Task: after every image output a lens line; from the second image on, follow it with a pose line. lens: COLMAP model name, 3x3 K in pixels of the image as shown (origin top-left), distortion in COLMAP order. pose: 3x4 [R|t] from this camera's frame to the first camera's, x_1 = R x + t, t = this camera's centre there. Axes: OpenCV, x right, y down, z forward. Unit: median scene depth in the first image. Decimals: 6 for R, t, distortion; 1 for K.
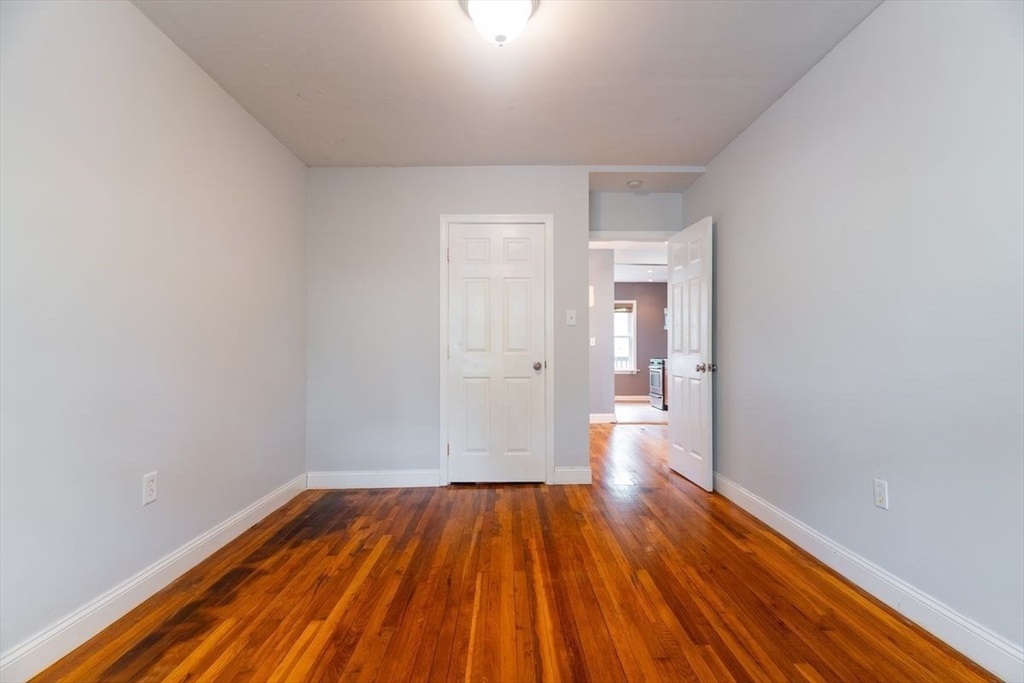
lens RADIAL K [[484.2, 0, 511.0], [0, 484.2, 343.0], [0, 0, 1]] dist [-0.002279, 0.000837]
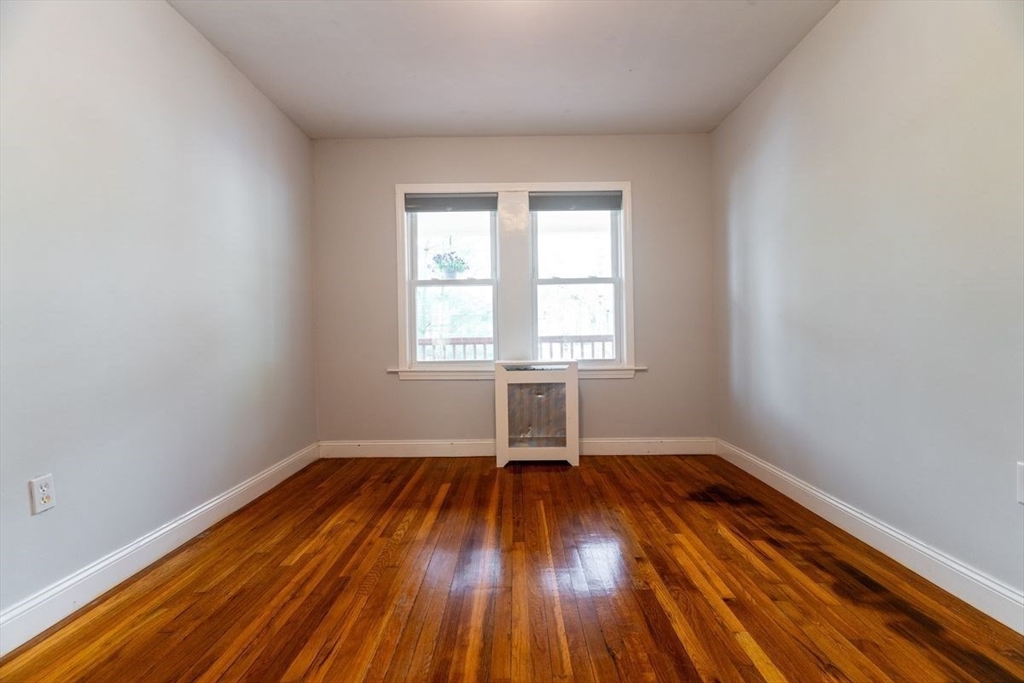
lens RADIAL K [[484.2, 0, 510.4], [0, 484.2, 337.7], [0, 0, 1]] dist [-0.002279, 0.000837]
pose [[-0.999493, 0.020791, 0.024126, -0.020304], [0.020182, 0.999479, -0.025199, 0.099971], [-0.024637, -0.024699, -0.999391, 1.908365]]
